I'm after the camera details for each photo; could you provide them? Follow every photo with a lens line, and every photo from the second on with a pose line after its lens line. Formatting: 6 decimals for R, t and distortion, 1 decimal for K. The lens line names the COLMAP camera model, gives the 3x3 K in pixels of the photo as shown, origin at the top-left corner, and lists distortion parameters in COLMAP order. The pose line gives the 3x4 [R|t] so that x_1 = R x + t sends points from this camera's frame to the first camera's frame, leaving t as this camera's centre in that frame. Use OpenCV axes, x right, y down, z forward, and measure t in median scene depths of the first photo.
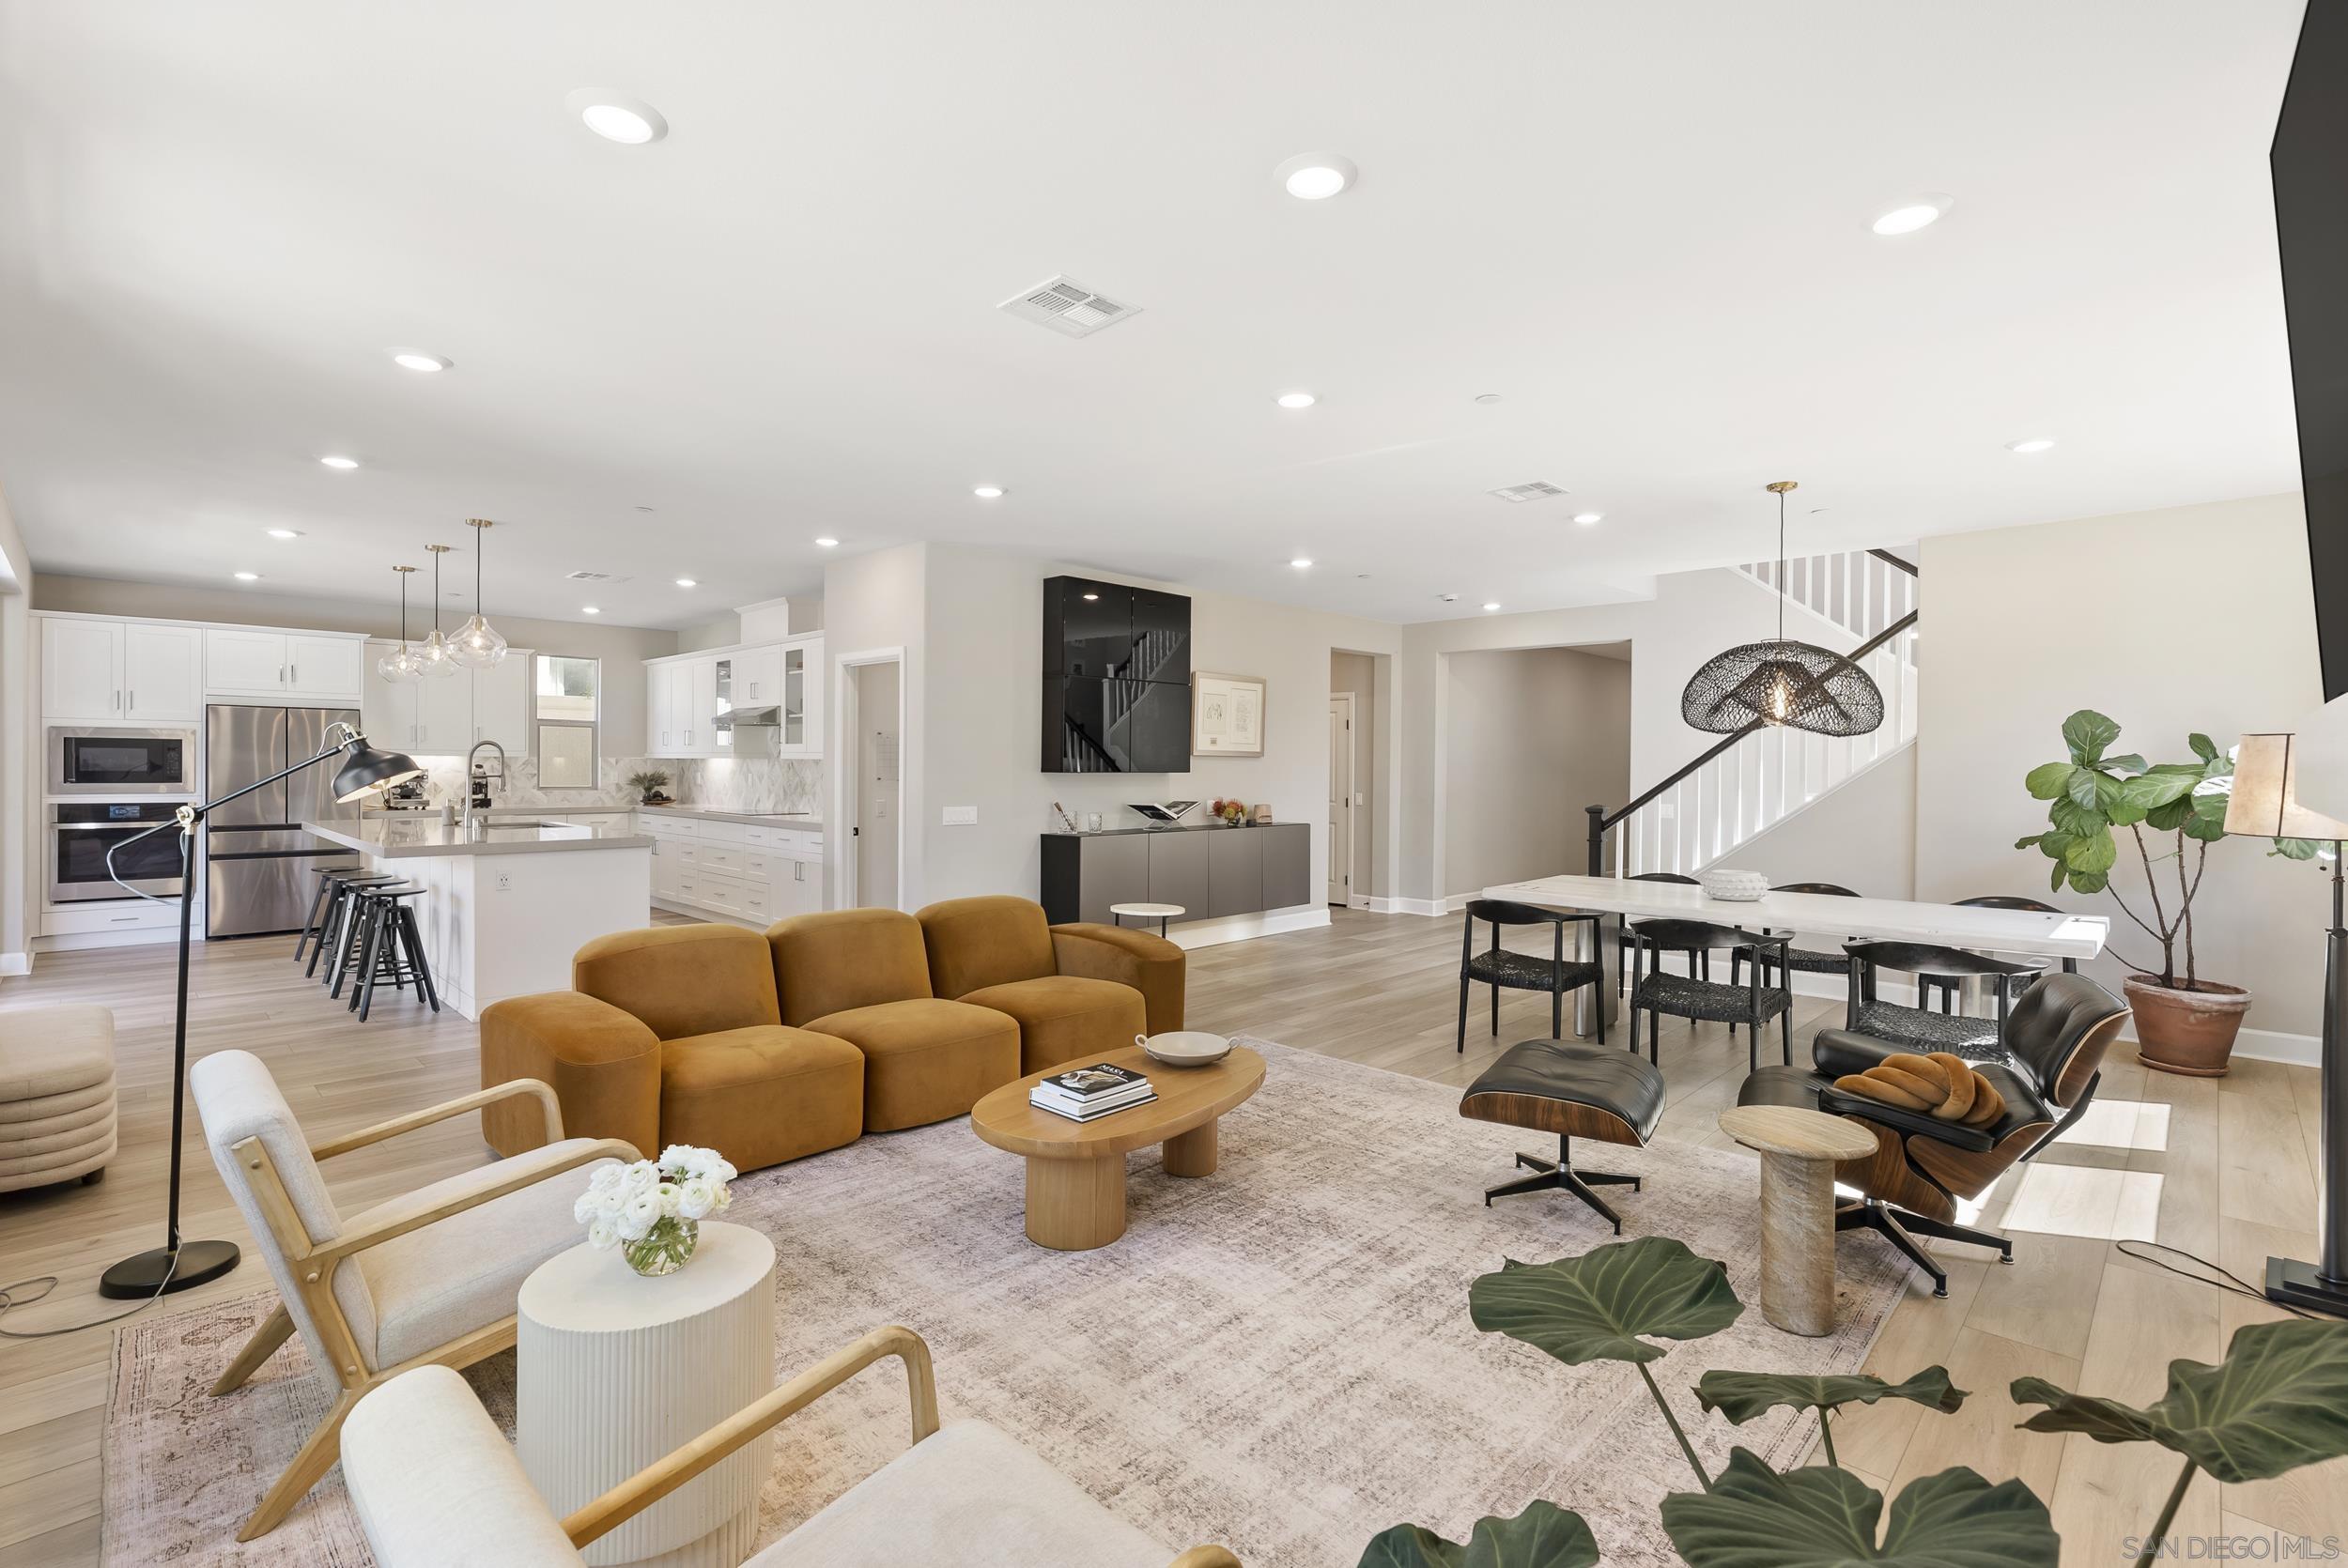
lens RADIAL K [[1058.1, 0, 1174.0], [0, 1058.1, 784.0], [0, 0, 1]] dist [-0.000141, -0.000050]
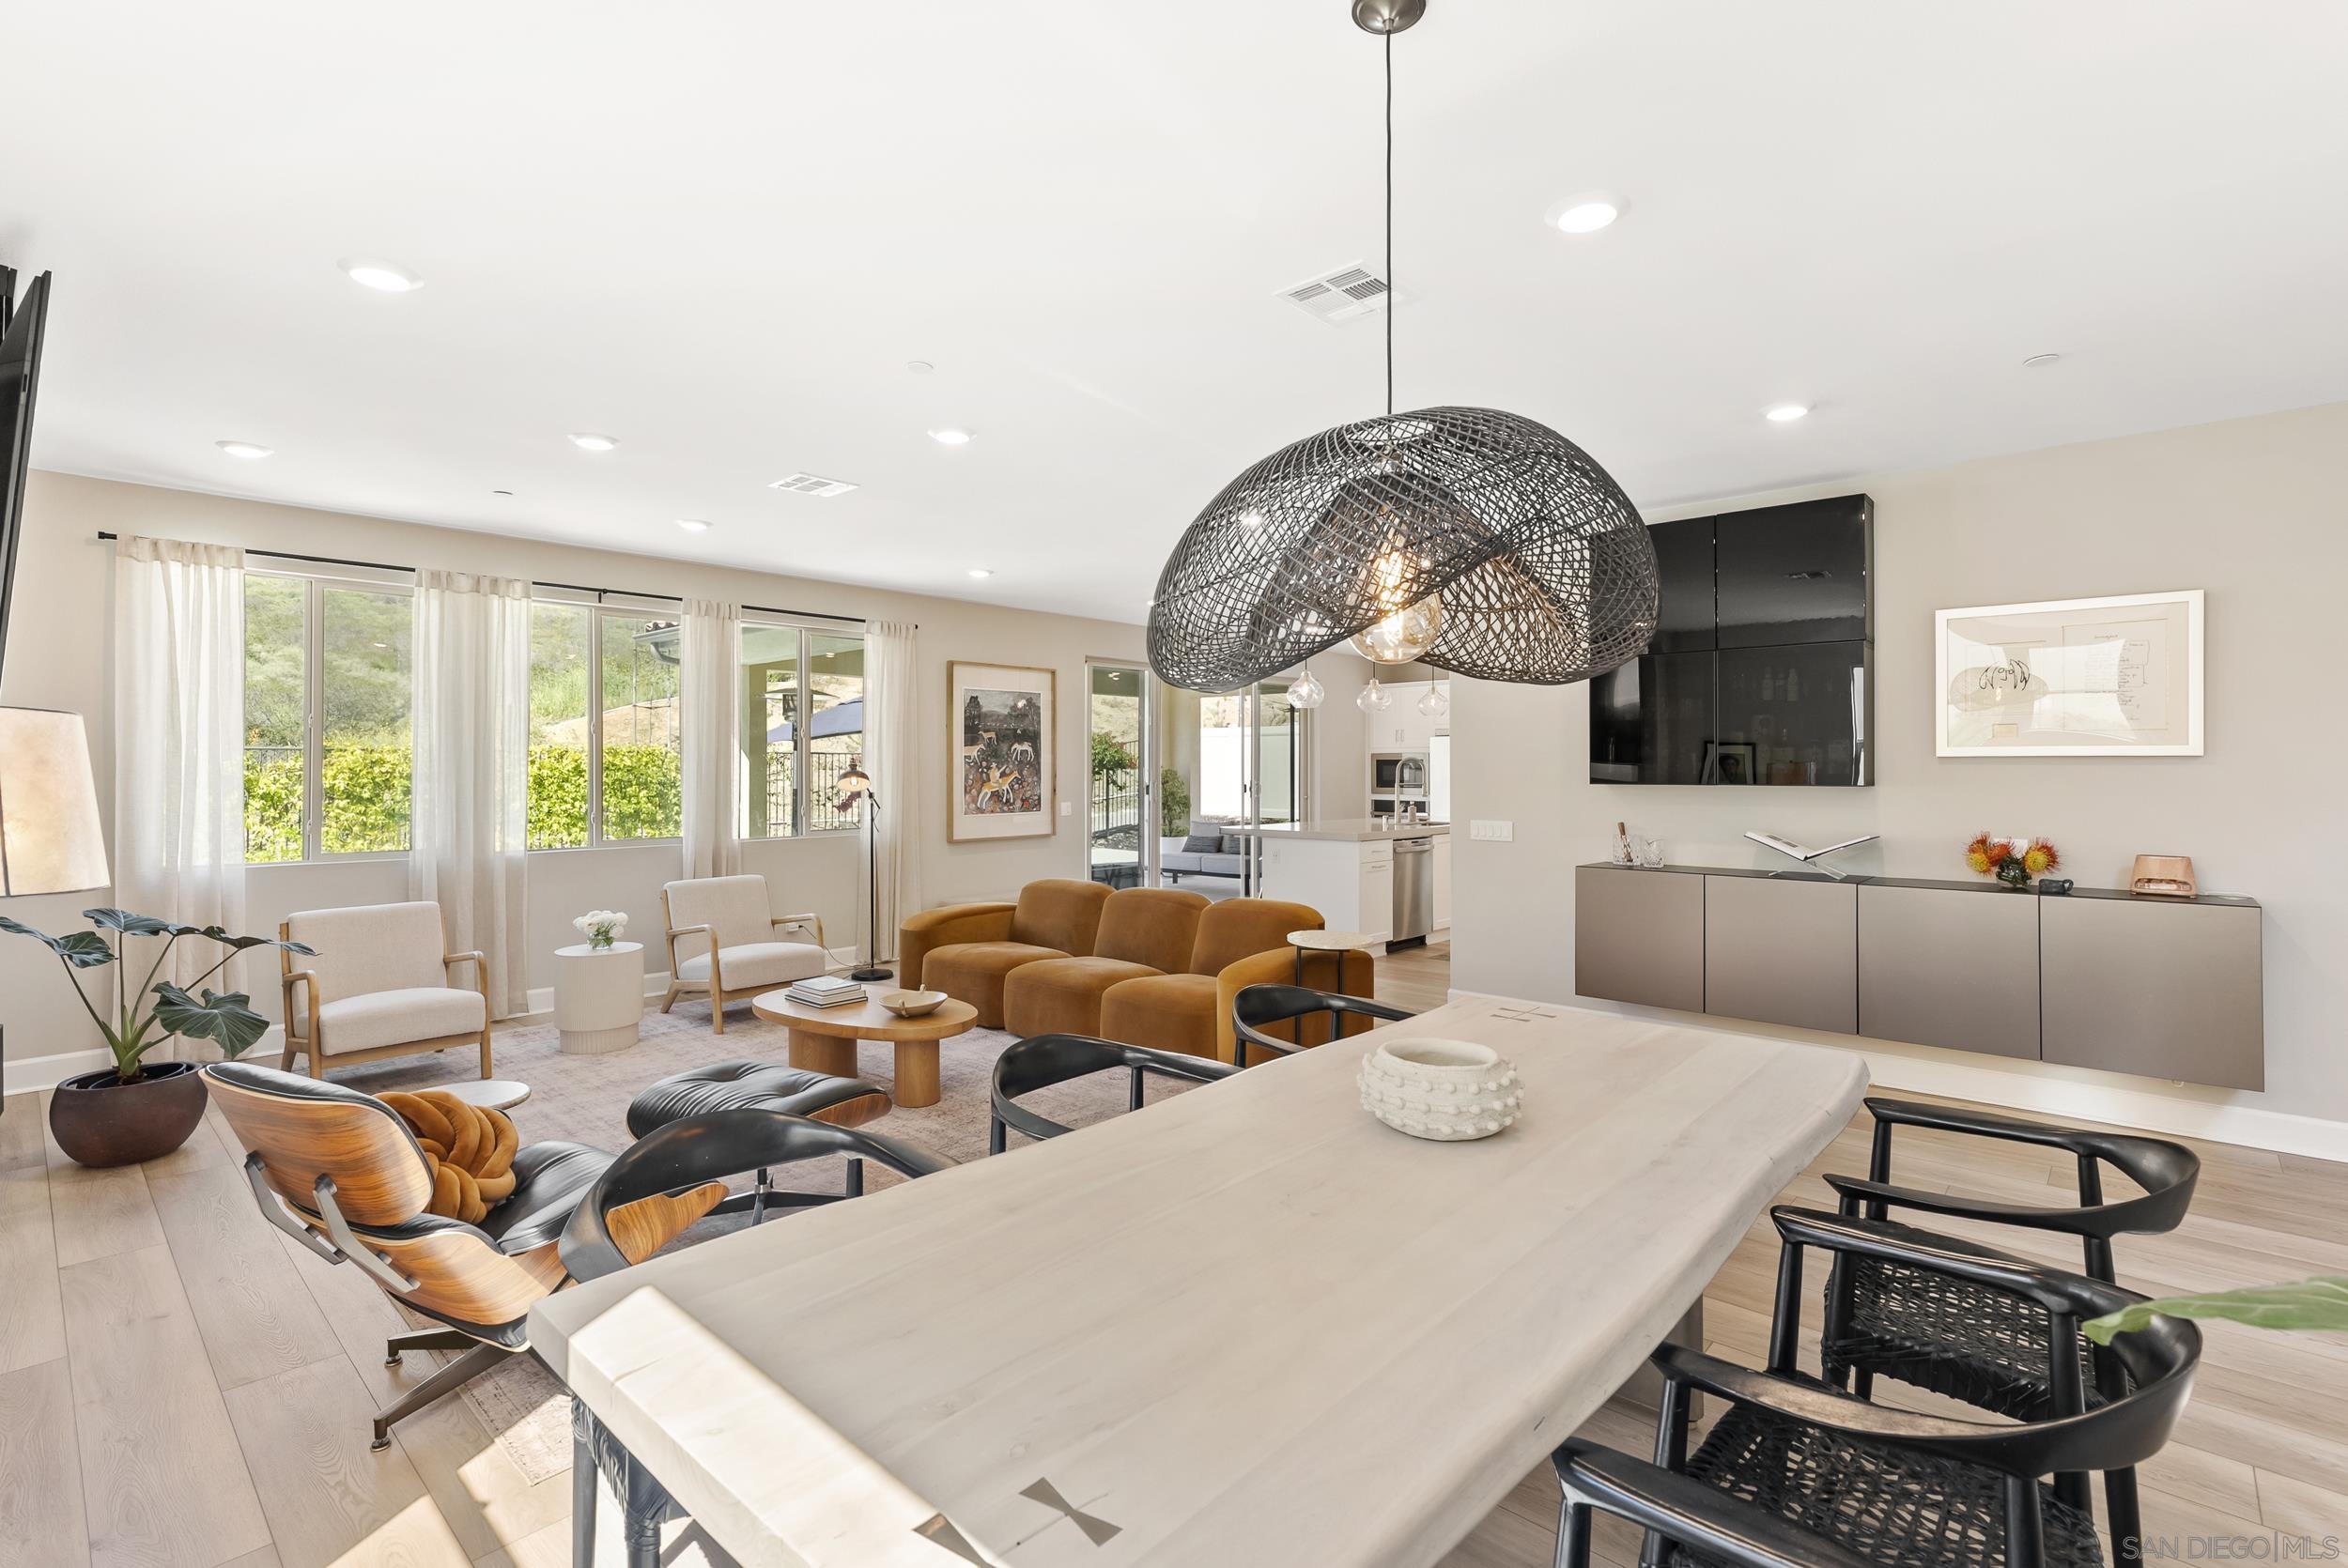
lens RADIAL K [[1068.4, 0, 1174.0], [0, 1068.4, 784.0], [0, 0, 1]] dist [-0.000560, -0.000180]
pose [[0.036710, 0.007820, -0.999295, 1.203090], [-0.016183, 0.999843, 0.007230, -0.020116], [0.999195, 0.015906, 0.036830, 1.184204]]
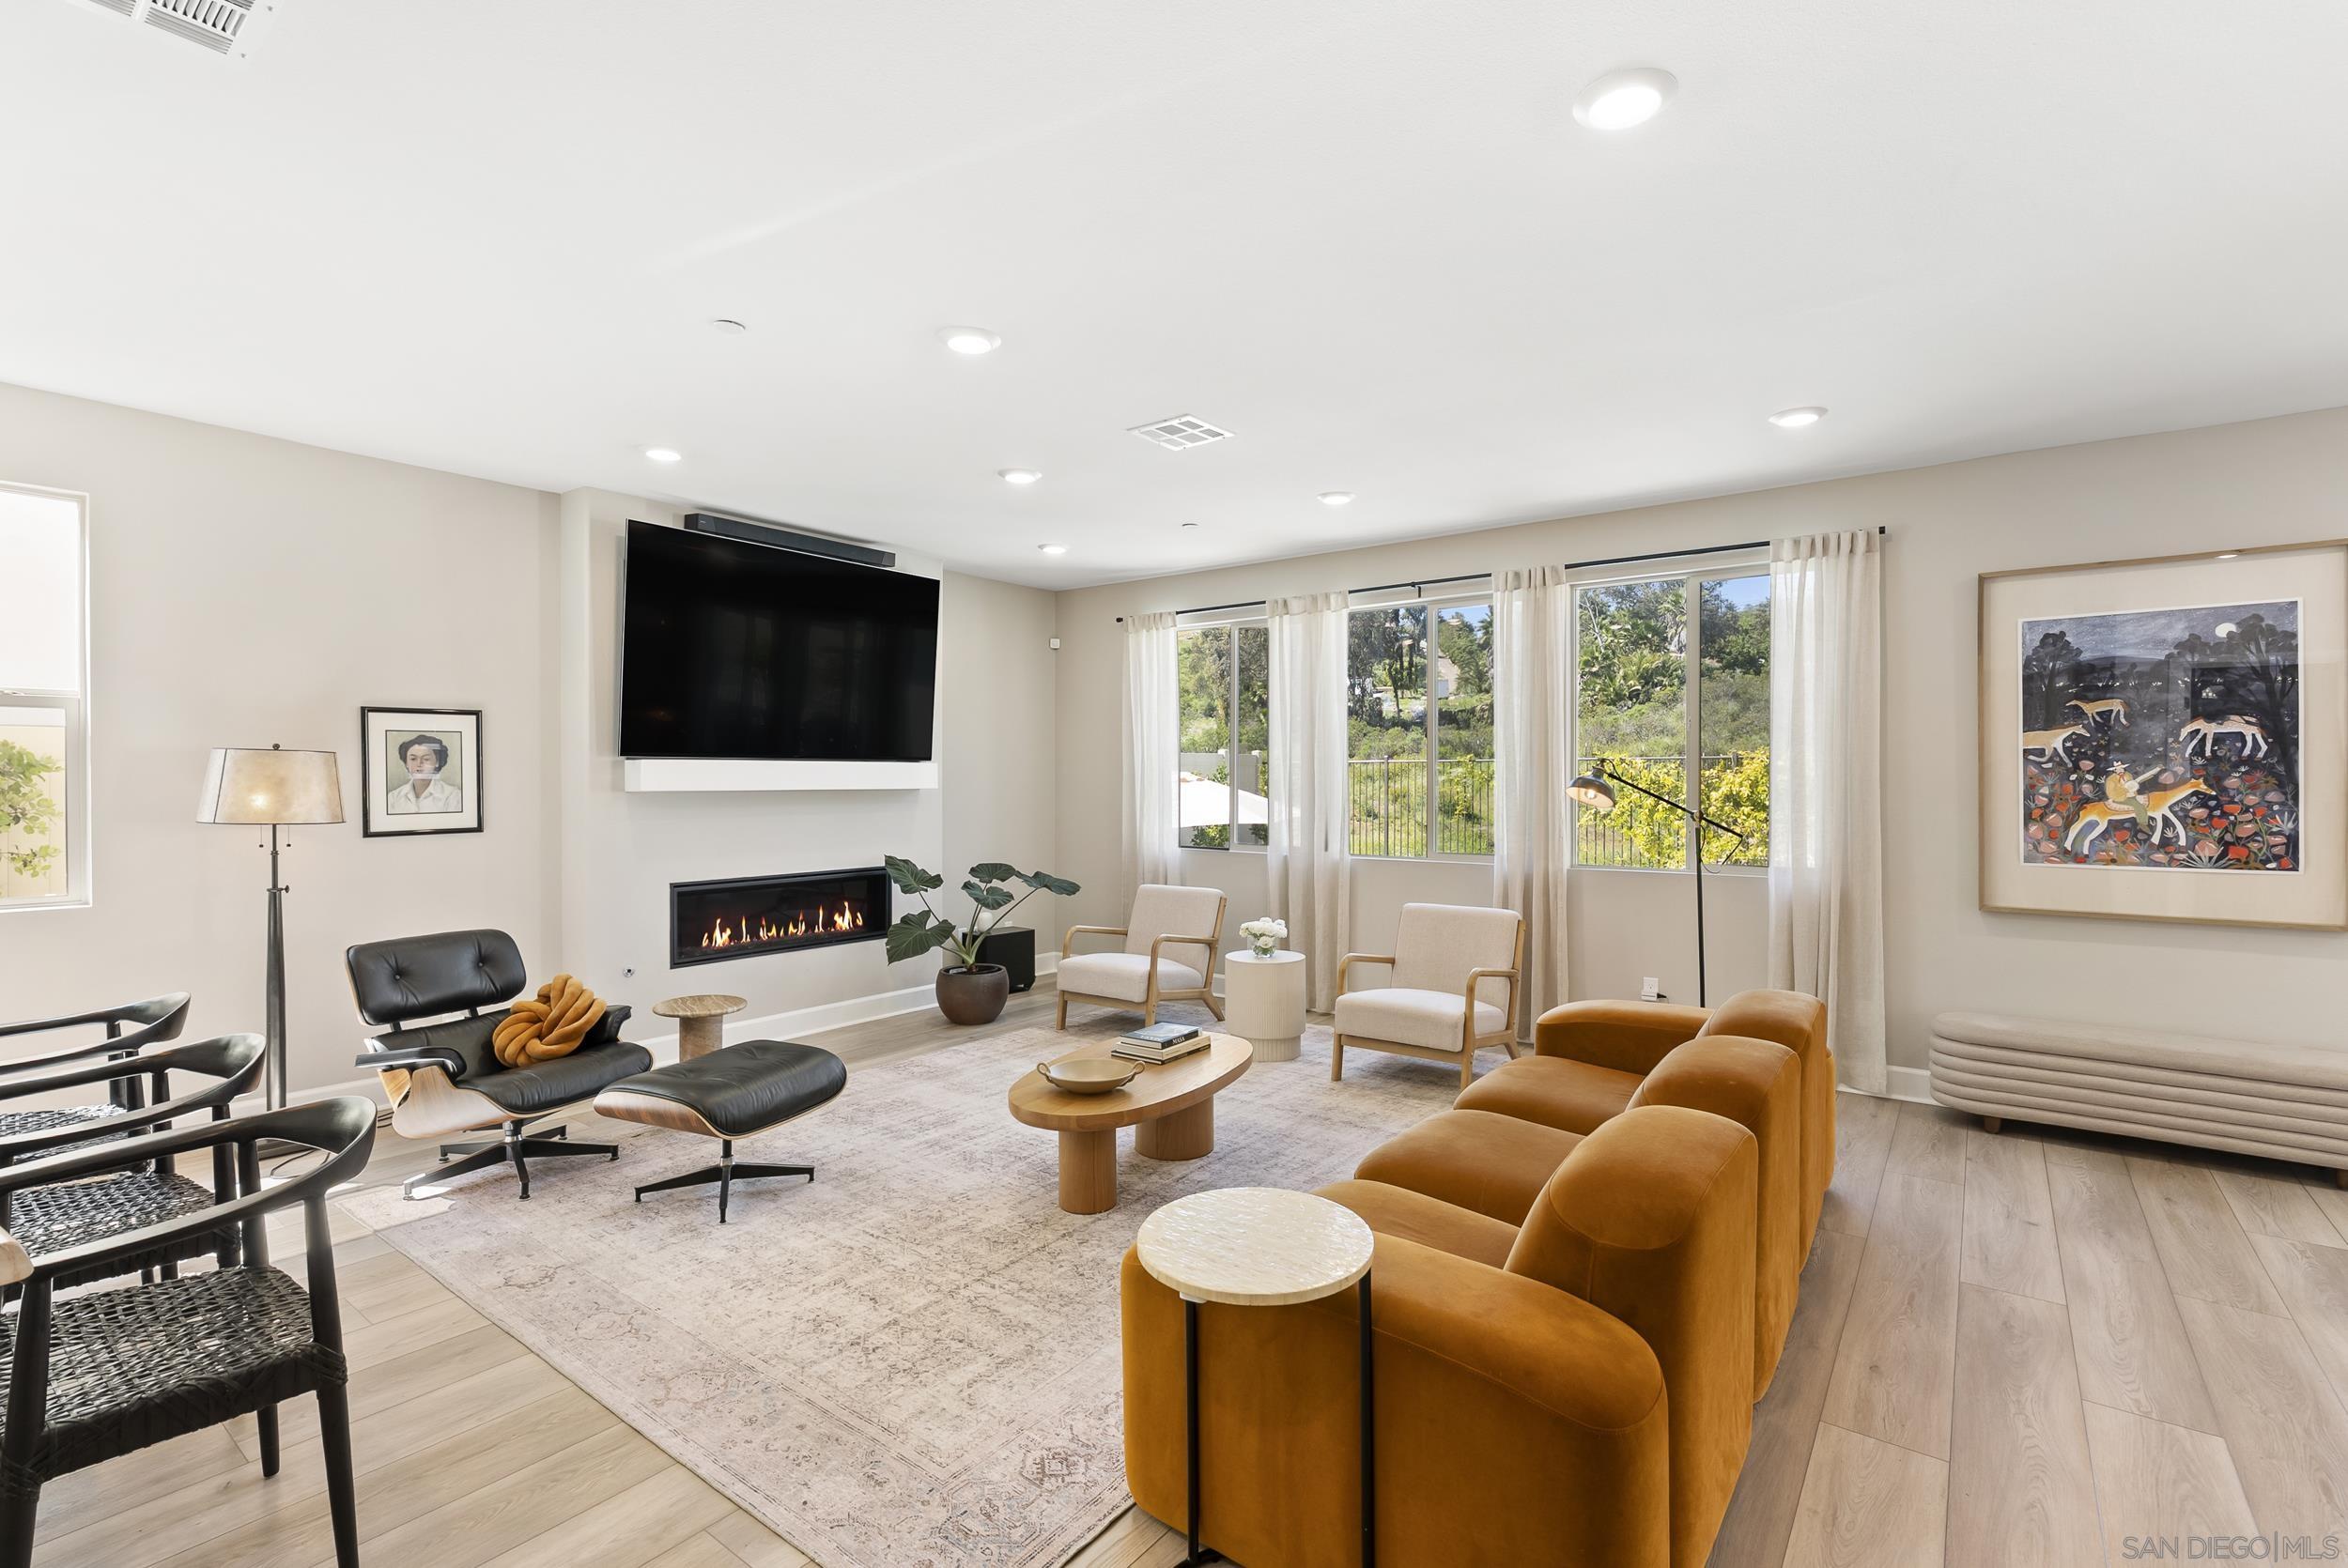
lens RADIAL K [[1068.4, 0, 1174.0], [0, 1068.4, 784.0], [0, 0, 1]] dist [-0.000560, -0.000180]
pose [[-0.992280, -0.006309, -0.123860, 0.055727], [-0.009161, 0.999706, 0.022468, -0.035390], [0.123682, 0.023429, -0.992045, 1.855272]]
